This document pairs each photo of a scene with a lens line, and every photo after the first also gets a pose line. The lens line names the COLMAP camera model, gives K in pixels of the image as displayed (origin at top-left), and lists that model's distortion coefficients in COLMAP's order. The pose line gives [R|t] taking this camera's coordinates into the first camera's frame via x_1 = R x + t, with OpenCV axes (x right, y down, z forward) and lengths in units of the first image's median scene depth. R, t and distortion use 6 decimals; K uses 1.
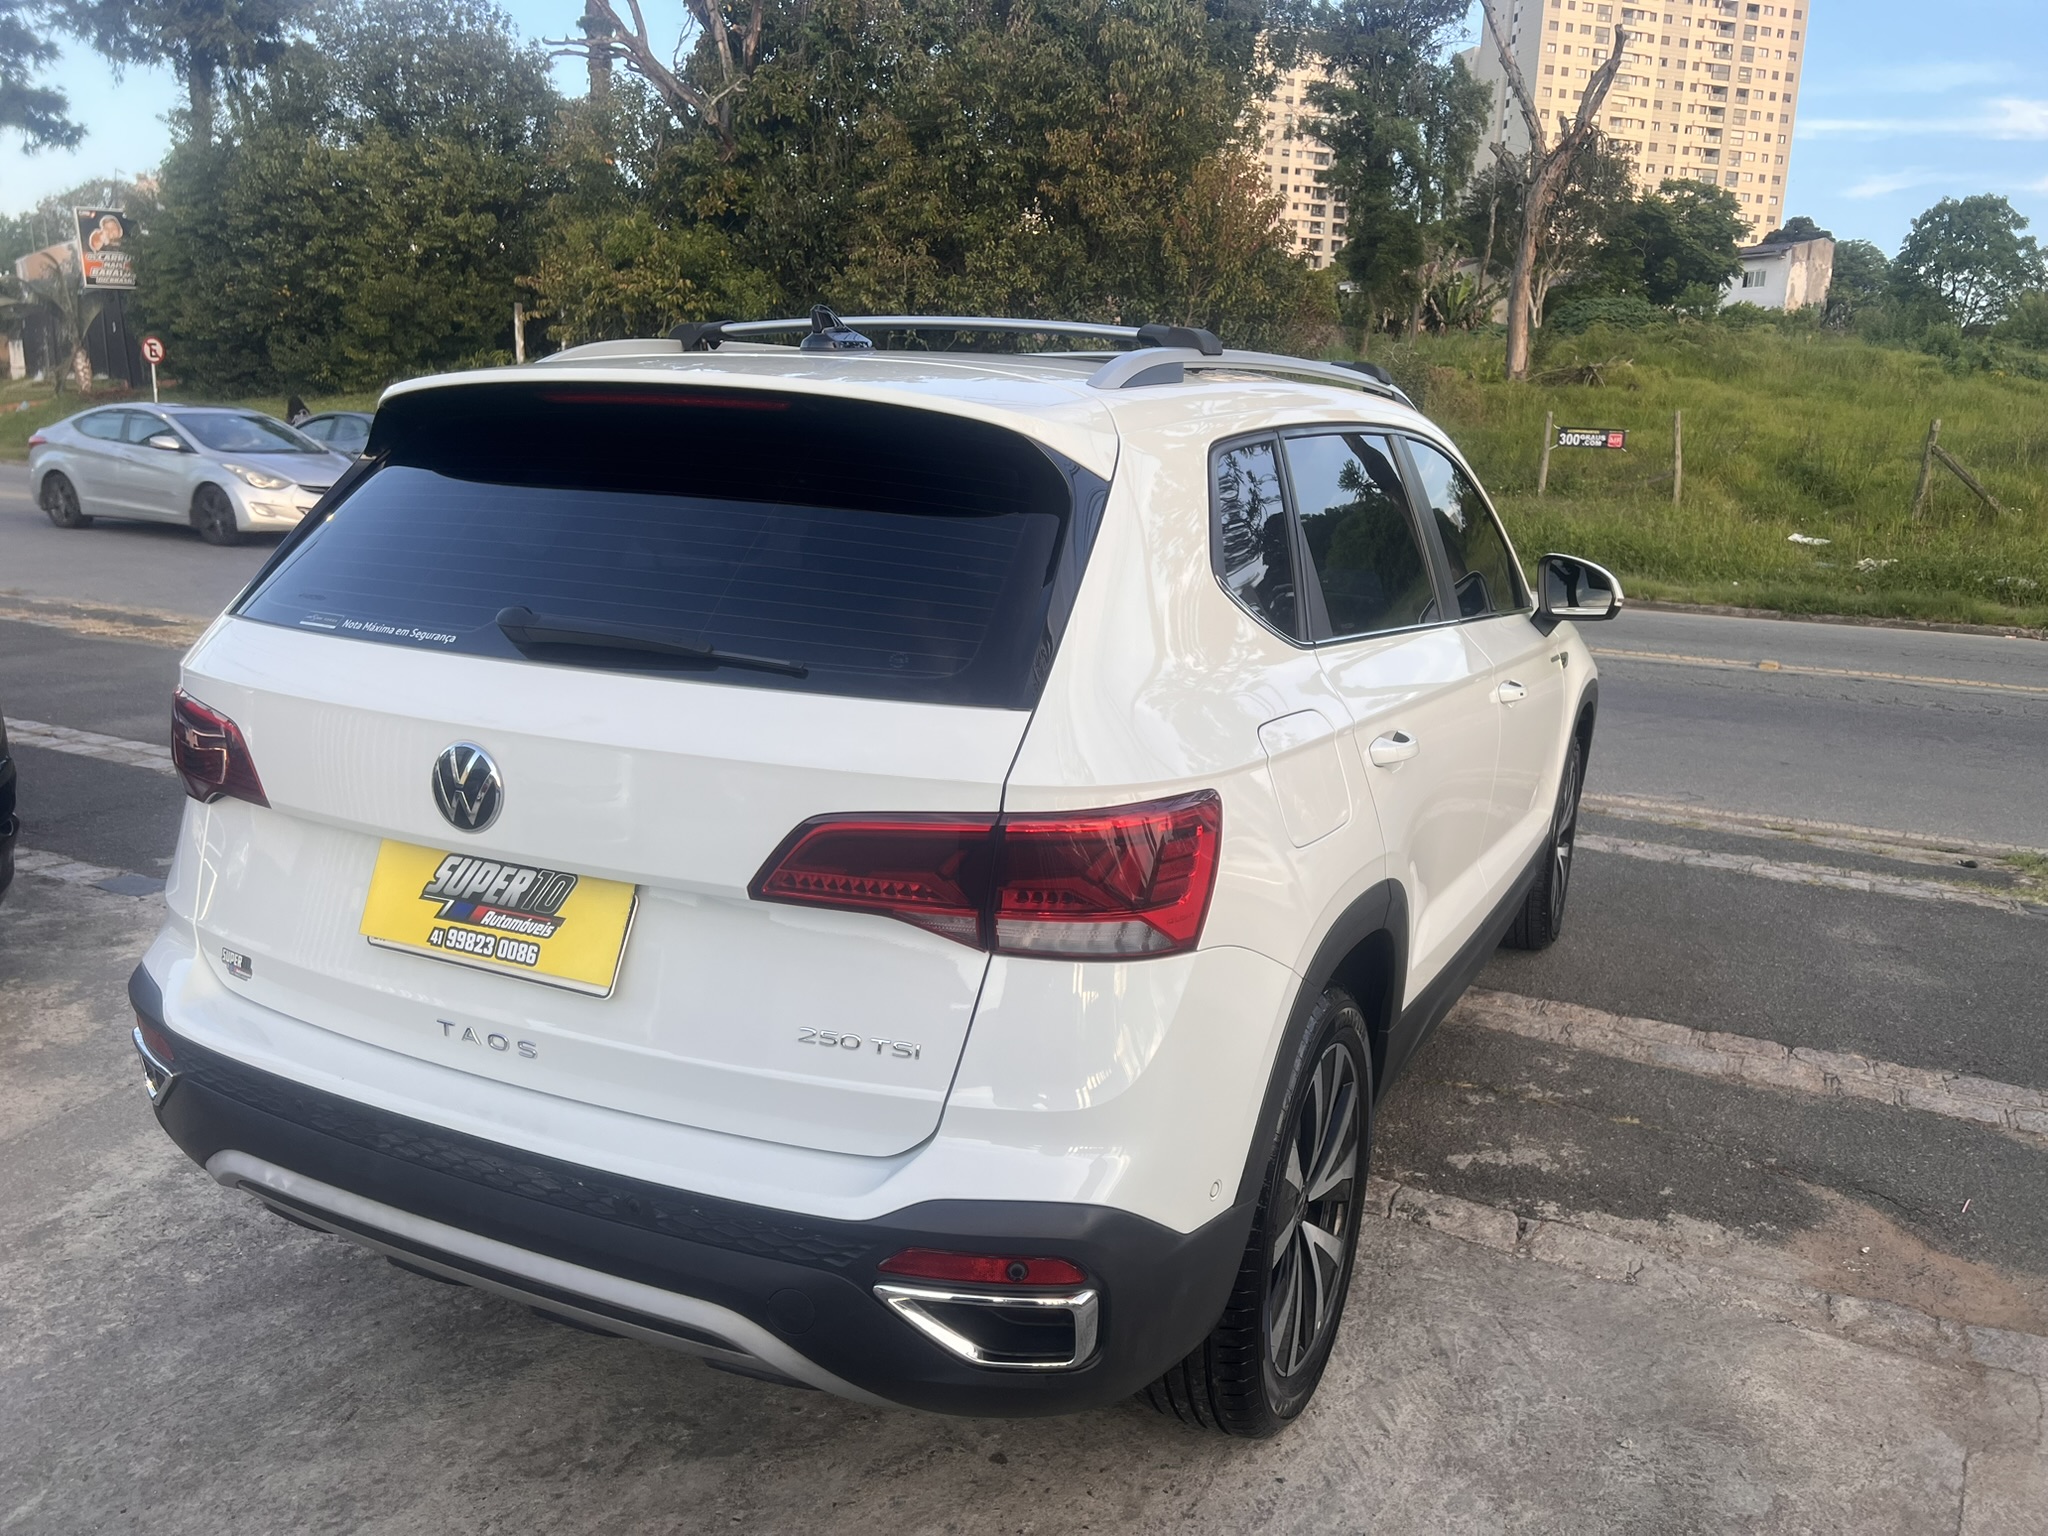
lens RADIAL K [[1544.0, 0, 1024.2], [0, 1544.0, 793.7], [0, 0, 1]] dist [0.043788, -0.048504]
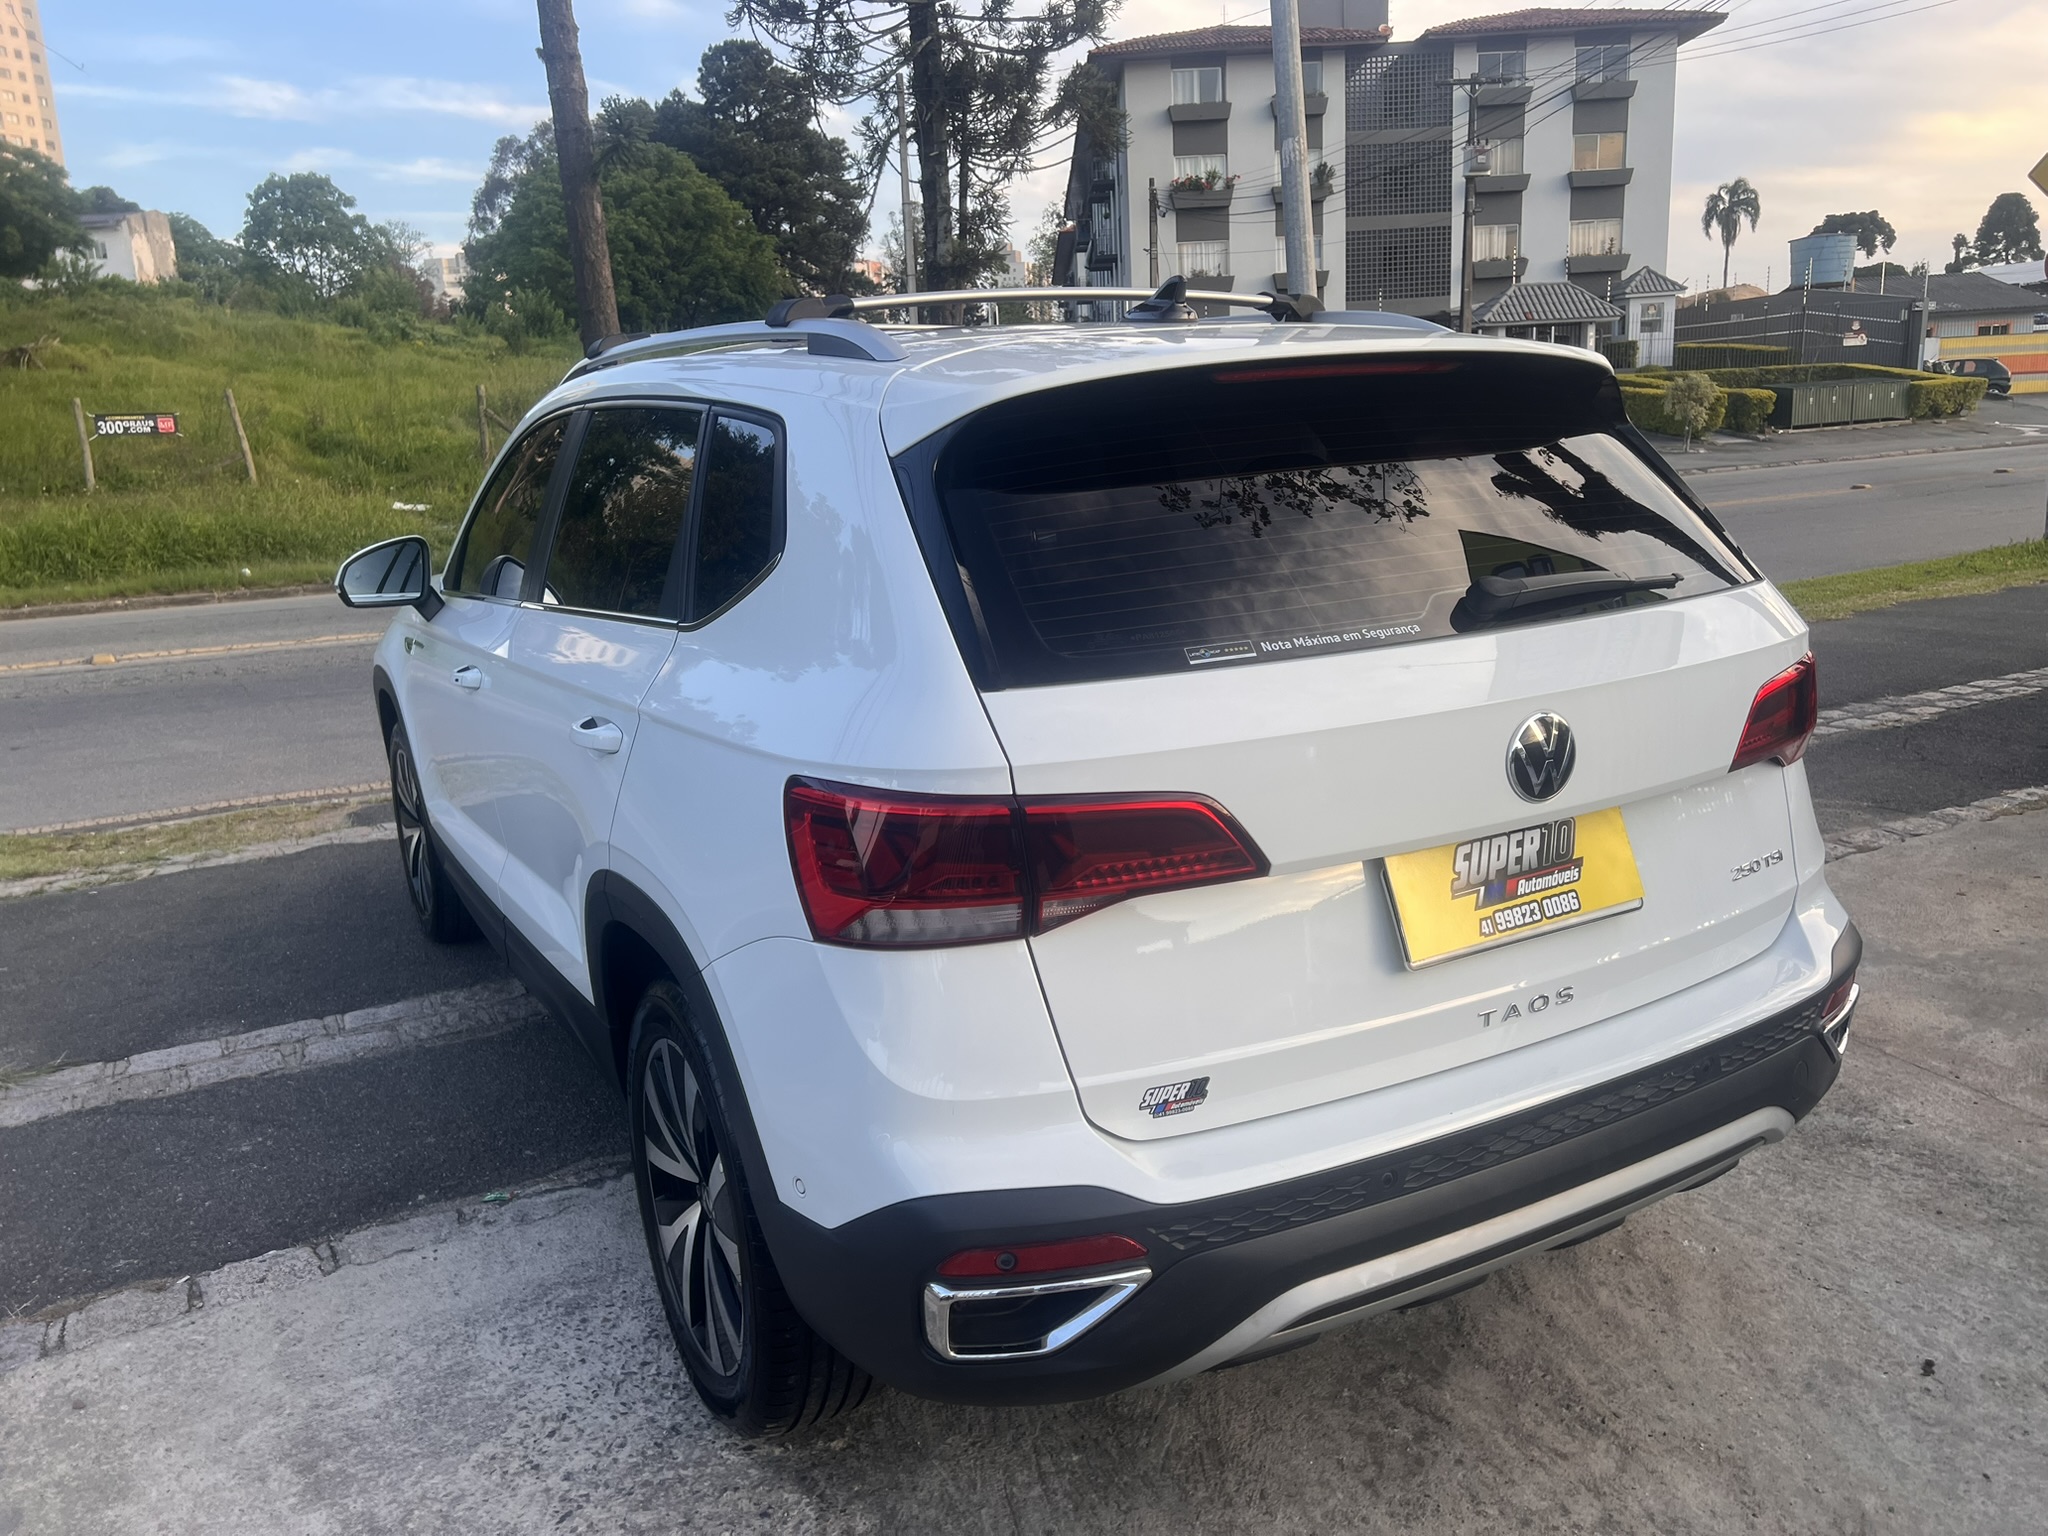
lens RADIAL K [[1546.5, 0, 1047.3], [0, 1546.5, 791.3], [0, 0, 1]] dist [0.060194, -0.066447]
pose [[0.568194, -0.258381, 0.781277, -0.143048], [0.248867, 0.958922, 0.136140, -0.021404], [-0.784360, 0.117080, 0.609156, 0.068789]]
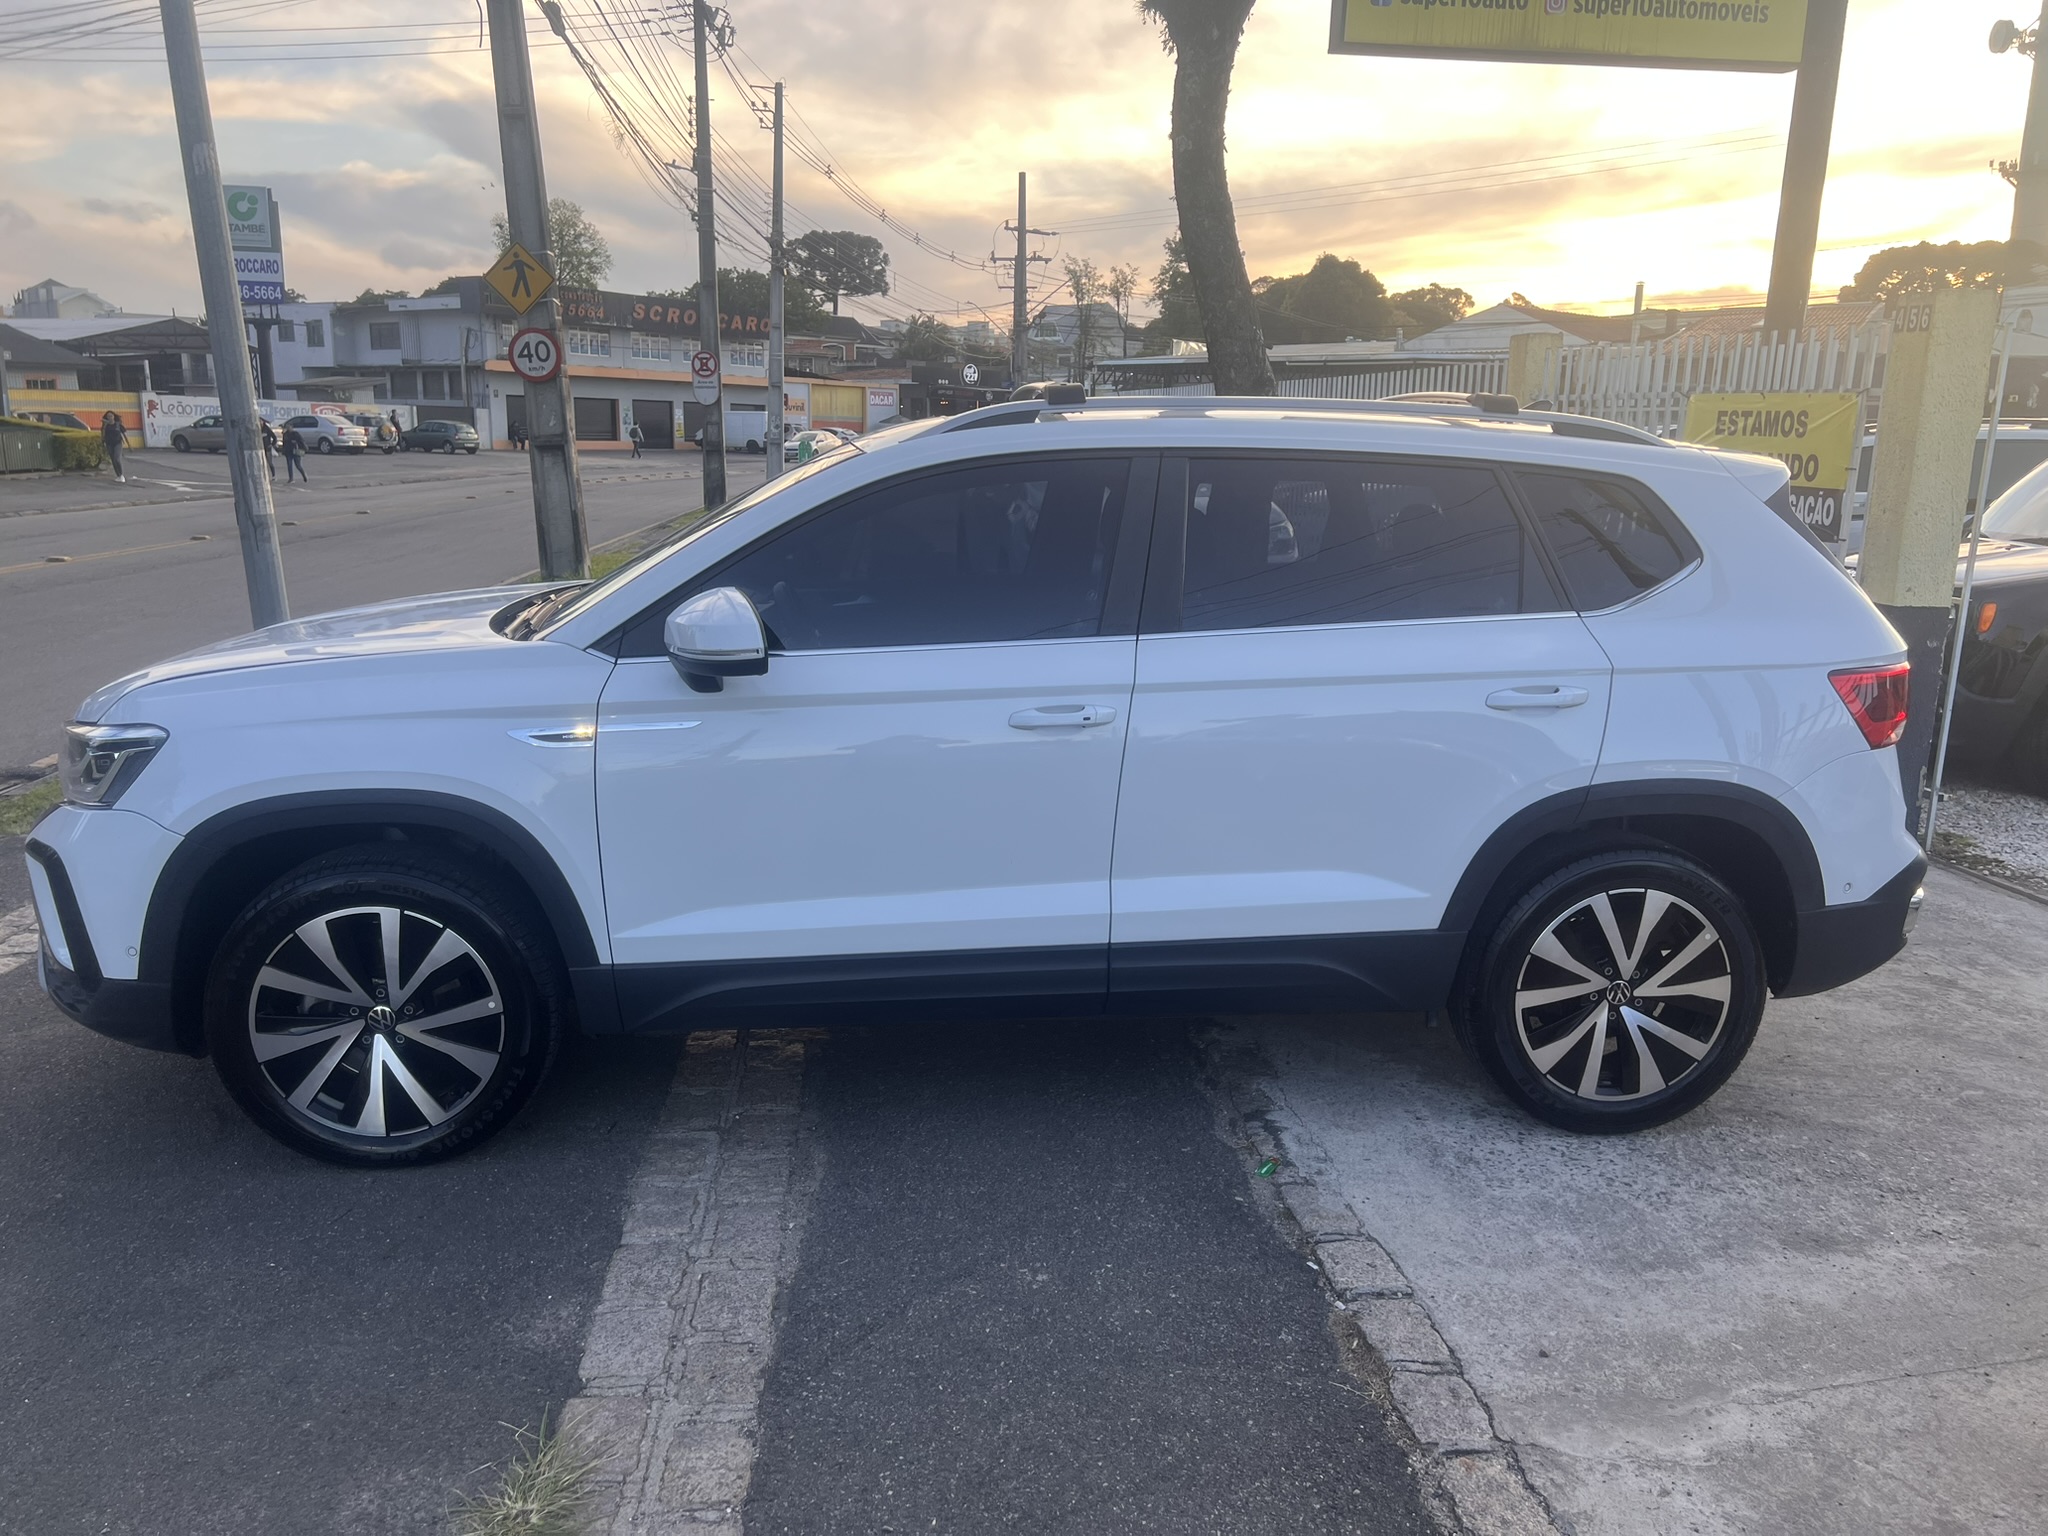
lens RADIAL K [[1550.4, 0, 1022.9], [0, 1550.4, 786.4], [0, 0, 1]] dist [0.063307, -0.073212]
pose [[-0.527519, -0.233991, 0.816684, -0.183812], [0.145594, 0.922198, 0.358265, -0.087076], [-0.836975, 0.307896, -0.452409, 0.329434]]
